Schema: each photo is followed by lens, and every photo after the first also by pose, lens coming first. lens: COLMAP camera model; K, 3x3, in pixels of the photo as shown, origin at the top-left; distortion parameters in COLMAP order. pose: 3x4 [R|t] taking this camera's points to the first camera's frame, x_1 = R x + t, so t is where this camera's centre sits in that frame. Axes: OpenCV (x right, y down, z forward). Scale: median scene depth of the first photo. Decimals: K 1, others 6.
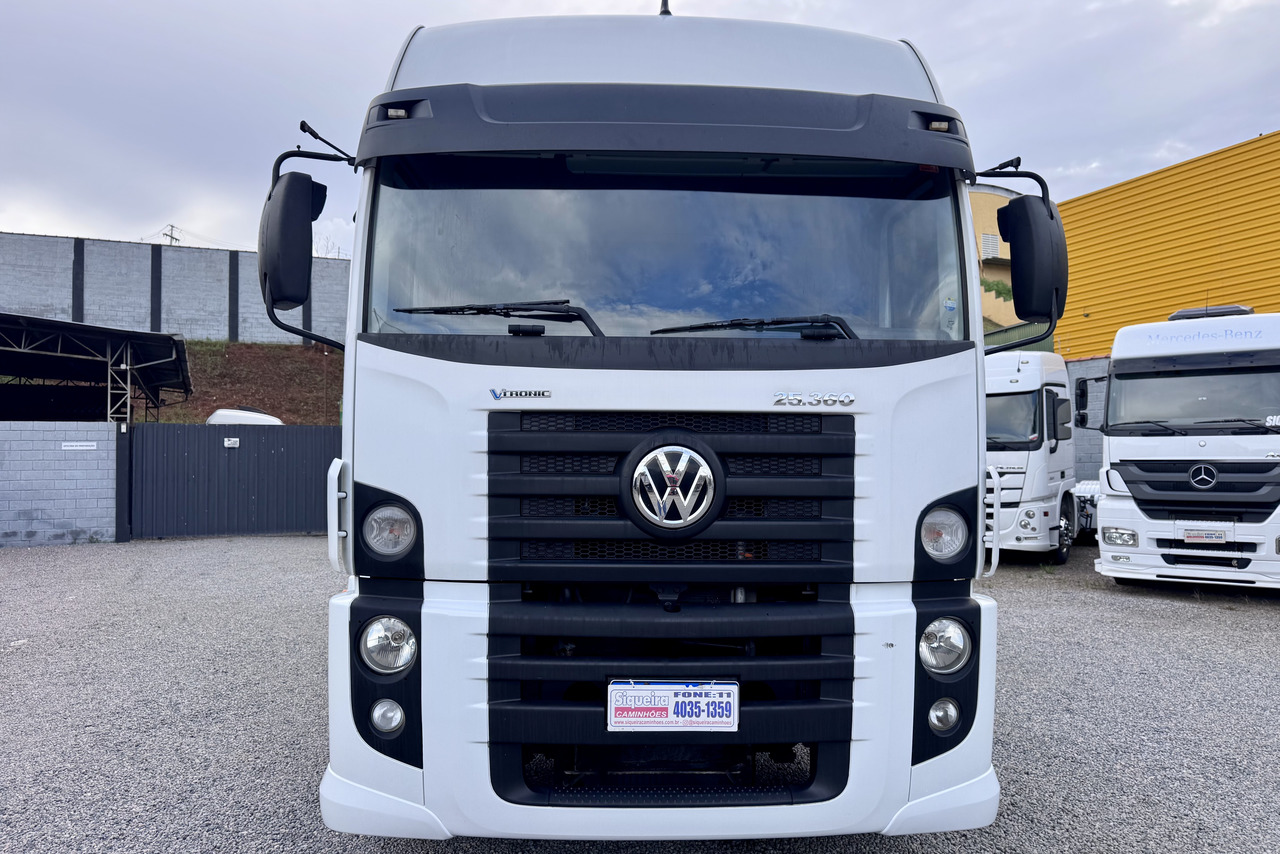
lens RADIAL K [[885.5, 0, 638.5], [0, 885.5, 447.1], [0, 0, 1]] dist [0.105562, -0.131321]
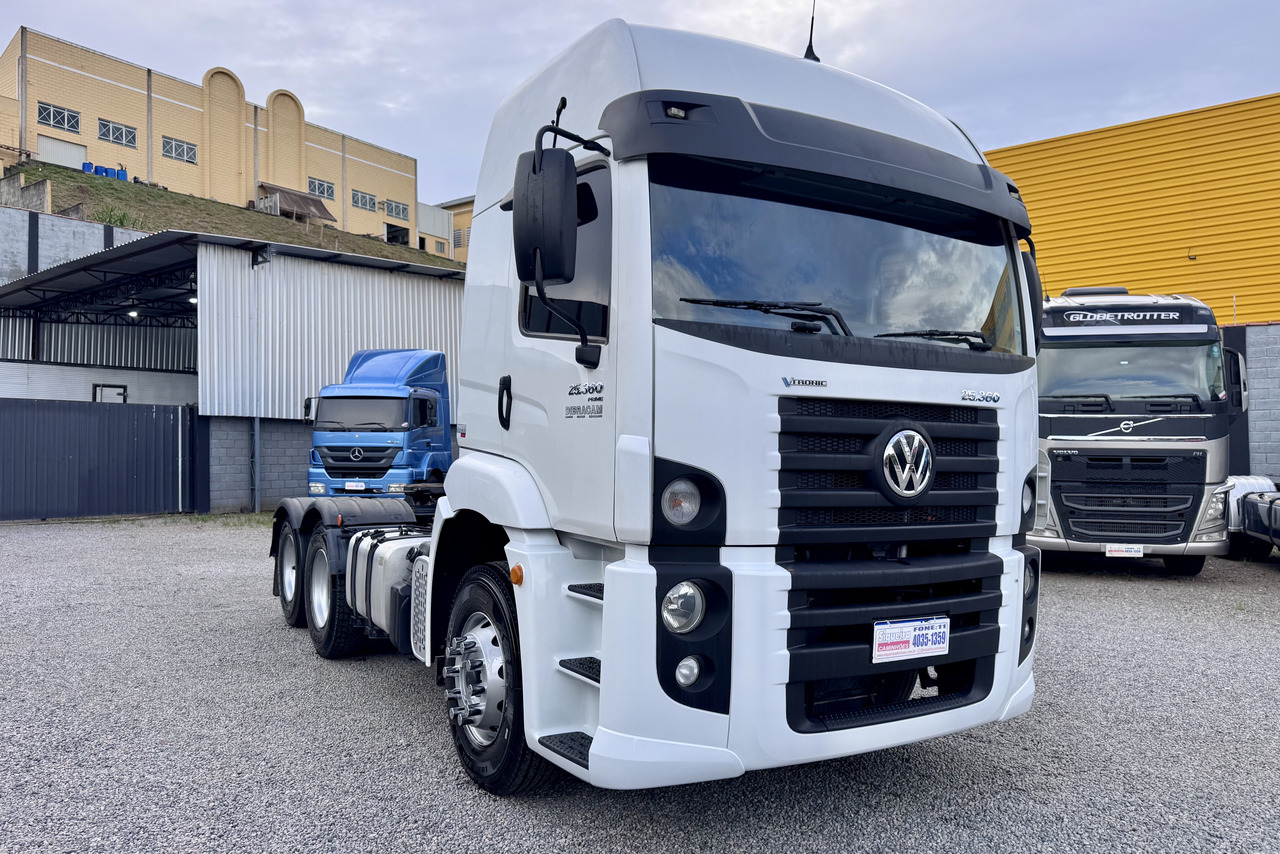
lens RADIAL K [[885.5, 0, 638.5], [0, 885.5, 447.1], [0, 0, 1]] dist [0.105562, -0.131321]
pose [[0.883246, 0.010582, 0.468790, -0.870808], [-0.023570, 0.999484, 0.021845, 0.003551], [-0.468317, -0.030344, 0.883039, 0.077706]]
